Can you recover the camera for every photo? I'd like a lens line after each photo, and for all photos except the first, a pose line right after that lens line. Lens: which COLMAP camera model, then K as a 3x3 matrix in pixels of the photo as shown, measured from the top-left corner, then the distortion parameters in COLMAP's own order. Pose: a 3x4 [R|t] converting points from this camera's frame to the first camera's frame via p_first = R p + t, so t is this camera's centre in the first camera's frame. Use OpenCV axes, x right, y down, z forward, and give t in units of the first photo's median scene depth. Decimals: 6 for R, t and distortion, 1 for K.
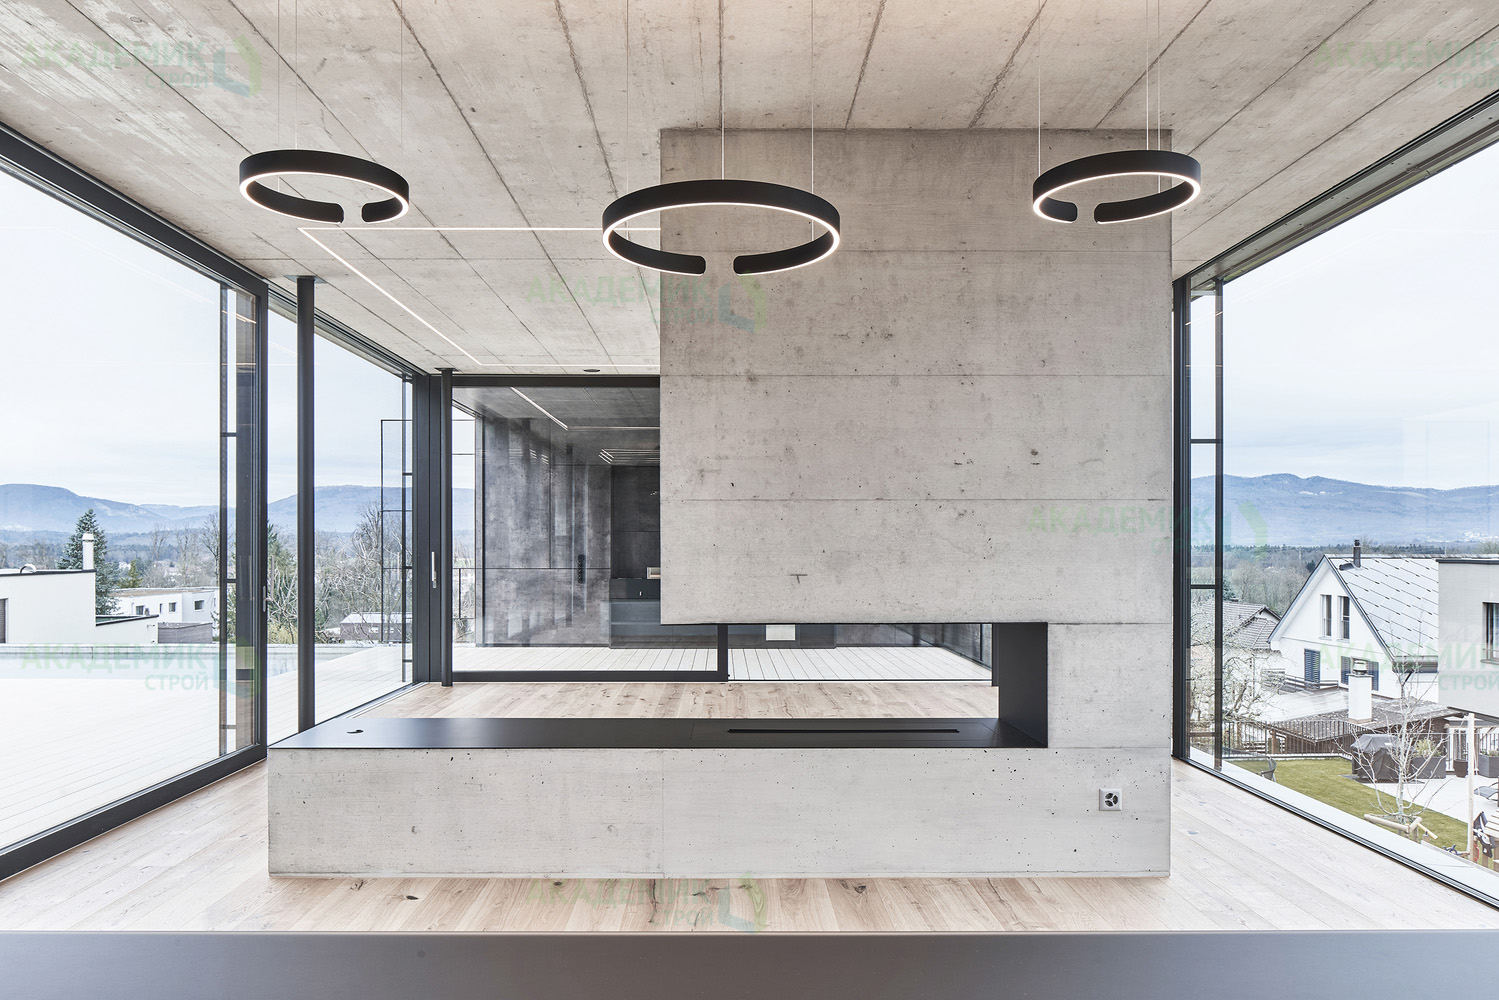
lens RADIAL K [[1039.7, 0, 747.0], [0, 1039.7, 541.6], [0, 0, 1]] dist [-0.000816, -0.000282]
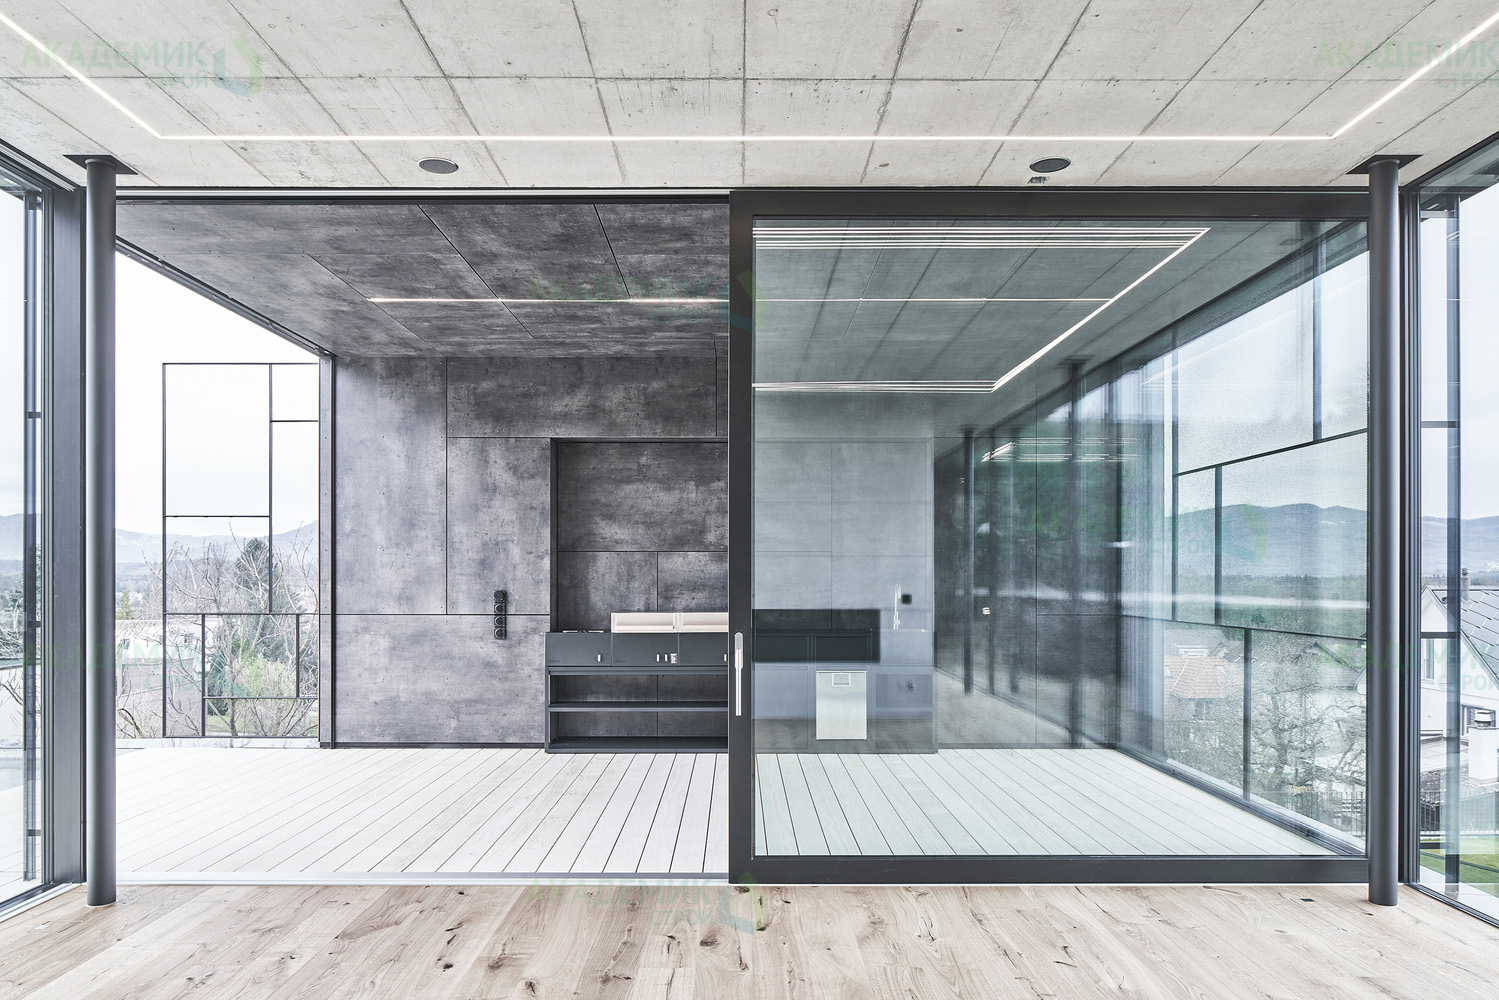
lens RADIAL K [[1028.7, 0, 741.4], [0, 1028.7, 569.4], [0, 0, 1]] dist [-0.213014, 0.000071]
pose [[0.999846, 0.000016, -0.017540, -0.013548], [-0.000067, 0.999996, -0.002874, 0.002271], [0.017540, 0.002875, 0.999842, 0.435732]]
